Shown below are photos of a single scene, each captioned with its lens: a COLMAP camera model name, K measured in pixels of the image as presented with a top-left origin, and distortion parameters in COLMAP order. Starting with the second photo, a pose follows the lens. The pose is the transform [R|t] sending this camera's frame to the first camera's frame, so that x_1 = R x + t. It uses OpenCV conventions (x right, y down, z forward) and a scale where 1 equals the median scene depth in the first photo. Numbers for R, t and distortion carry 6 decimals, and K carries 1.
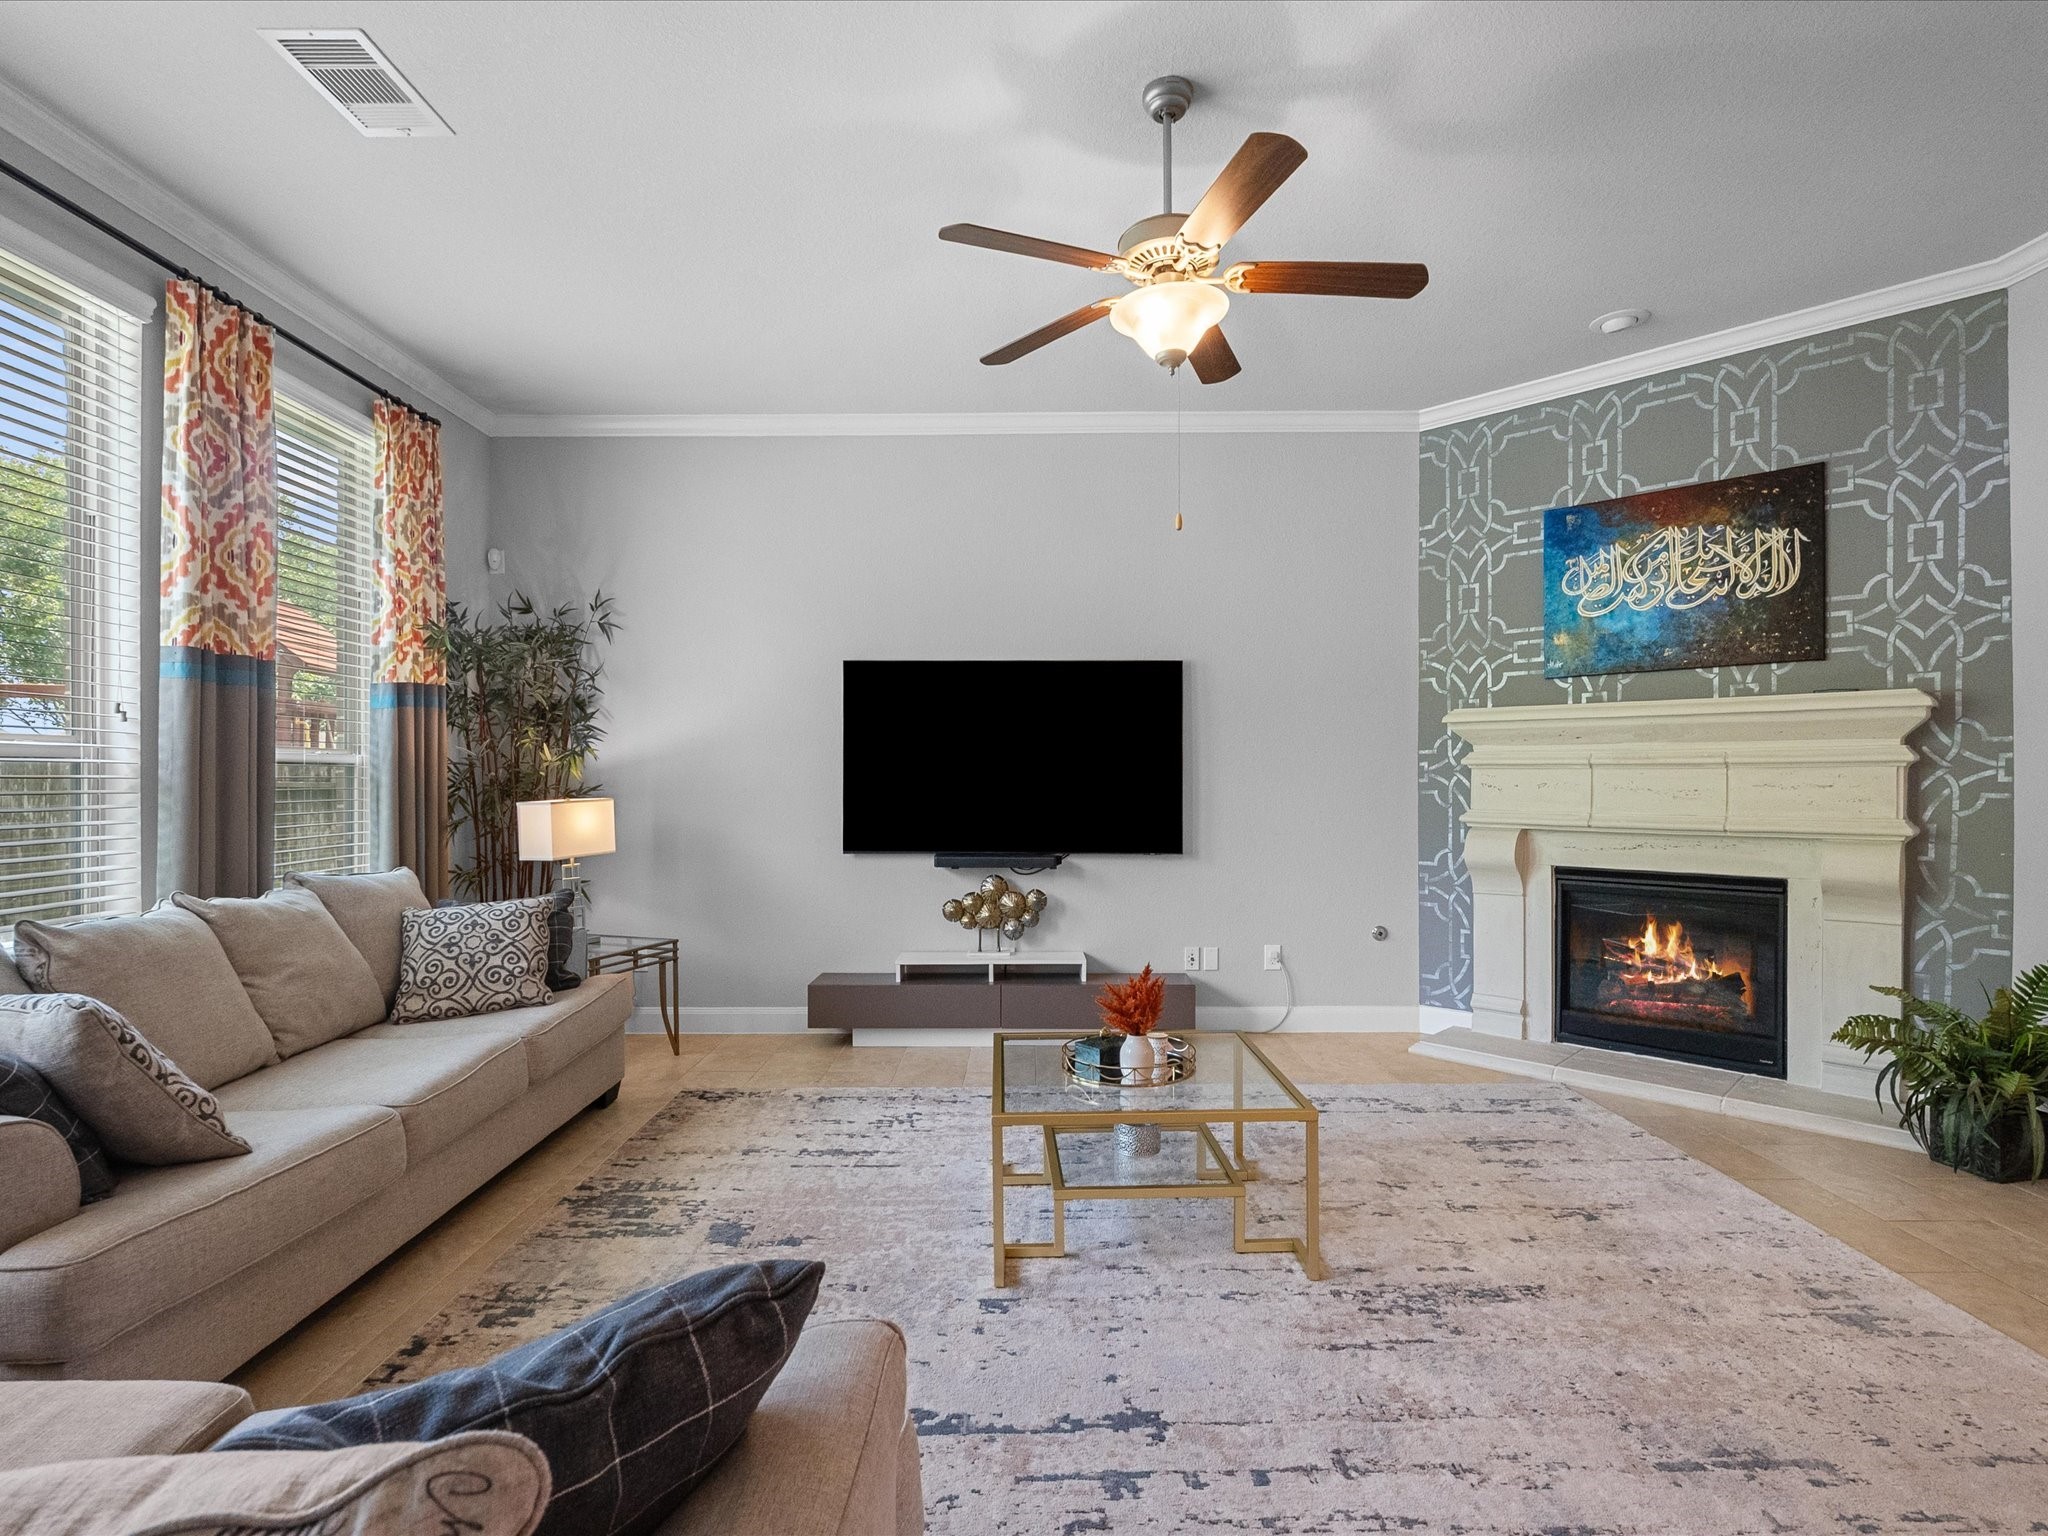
lens RADIAL K [[1027.2, 0, 1024.0], [0, 1027.2, 768.0], [0, 0, 1]] dist [-0.007283, 0.000313]
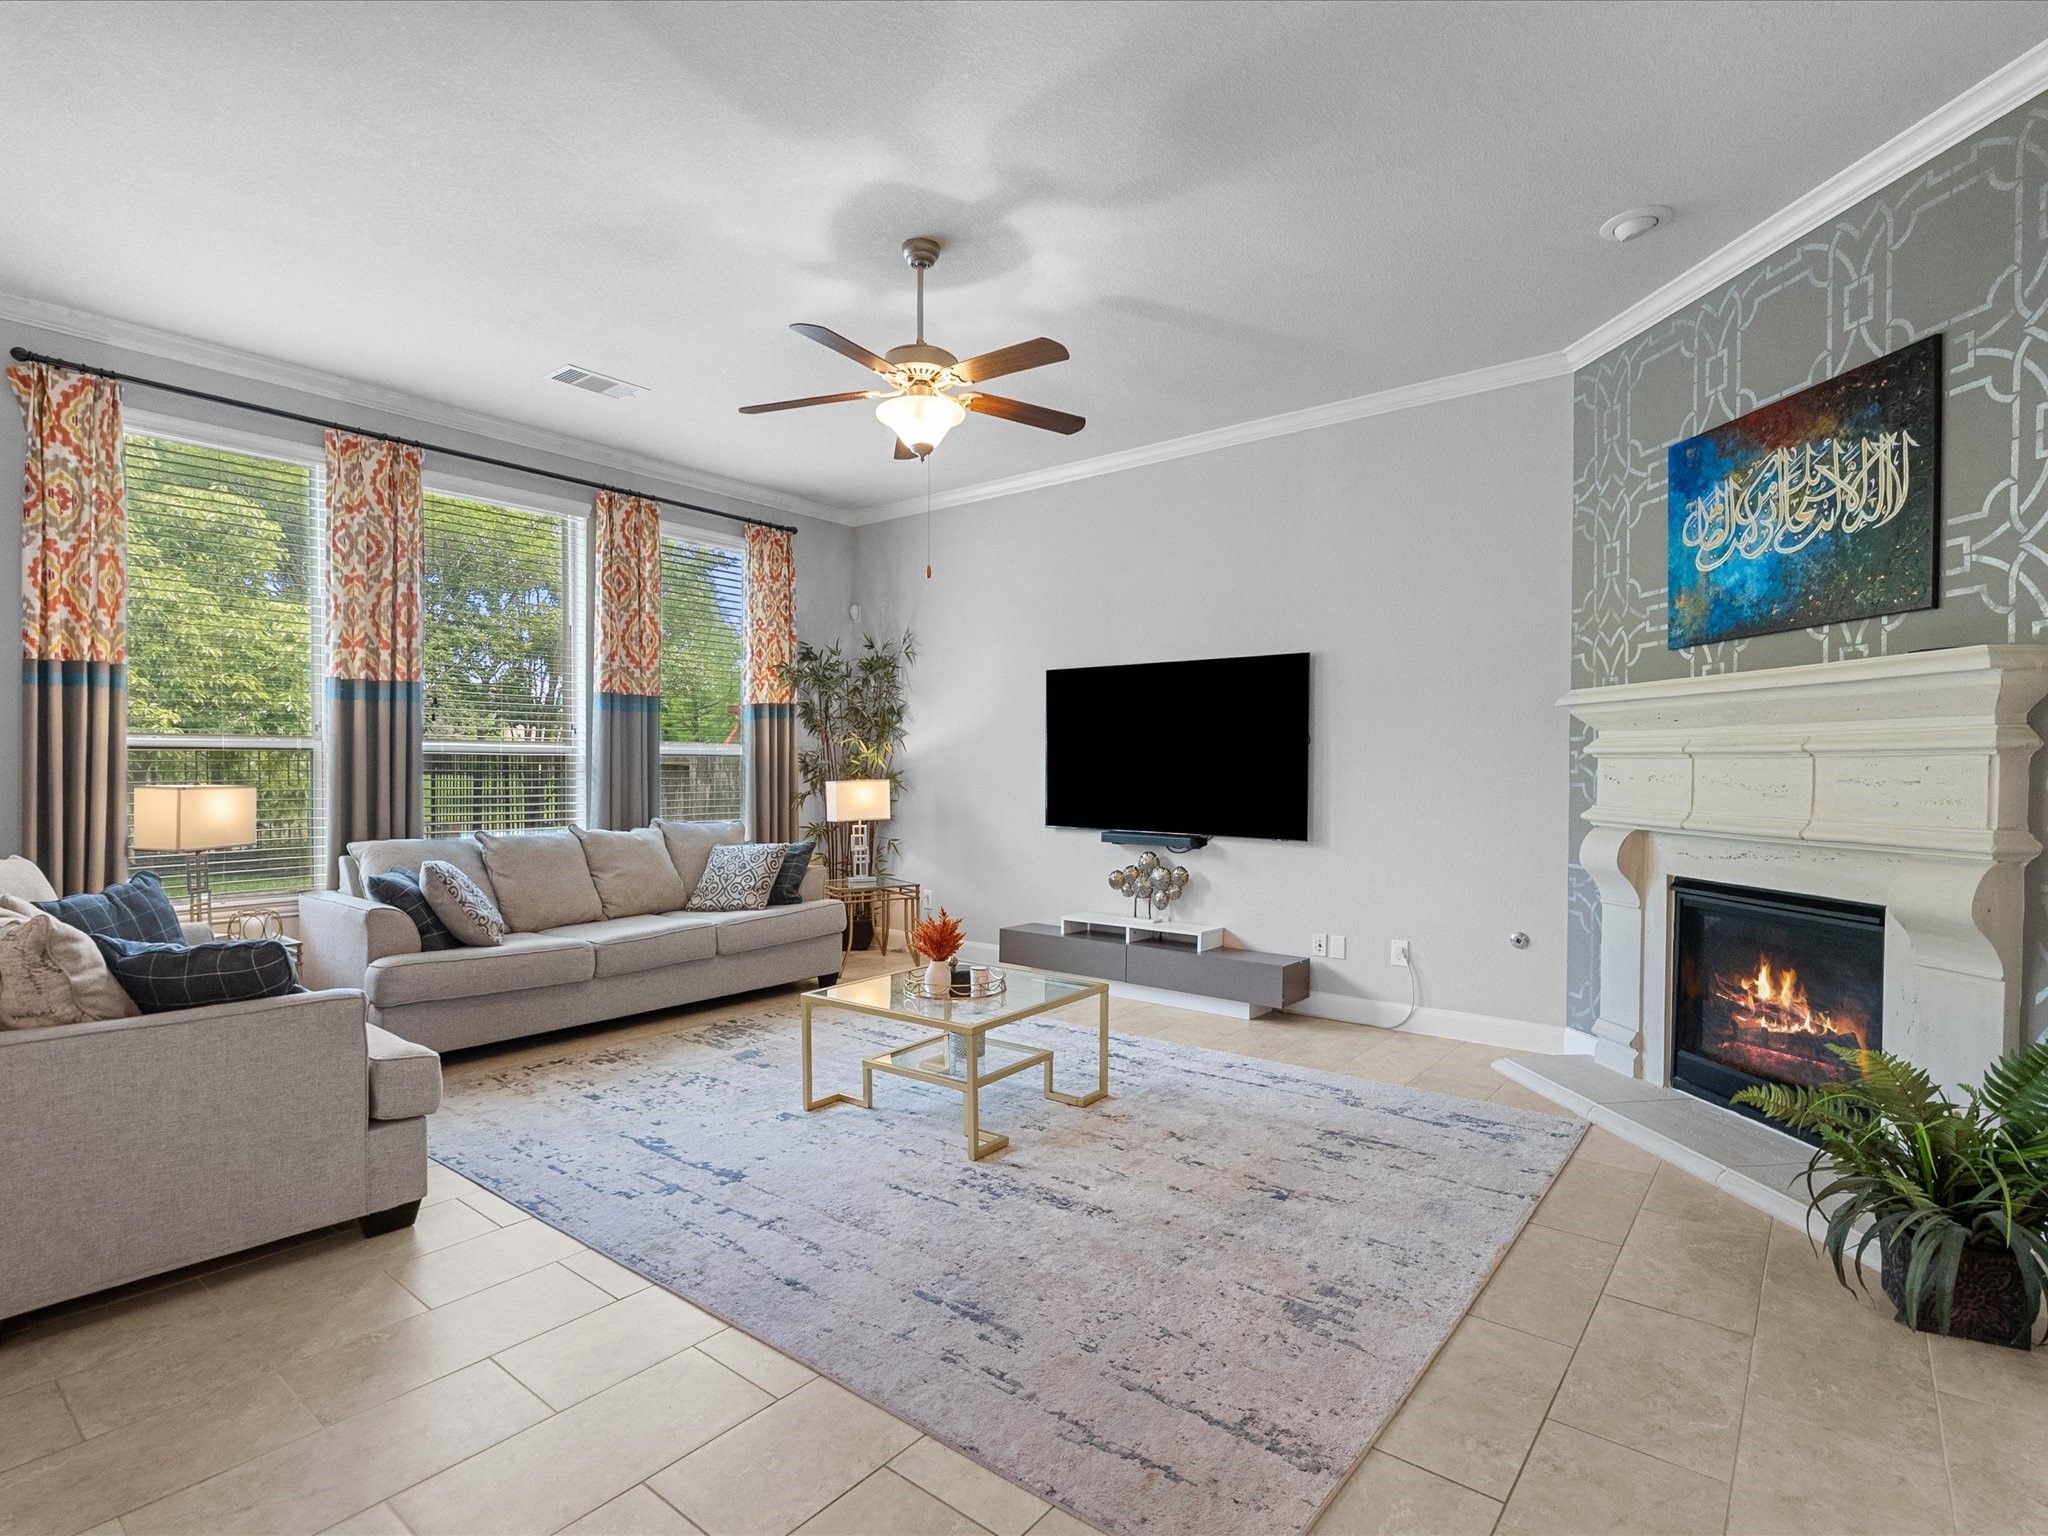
lens RADIAL K [[1027.2, 0, 1024.0], [0, 1027.2, 768.0], [0, 0, 1]] dist [-0.007283, 0.000313]
pose [[0.780385, 0.005384, -0.625276, 0.682586], [0.001614, 0.999942, 0.010624, -0.001069], [0.625297, -0.009300, 0.780332, 0.028862]]
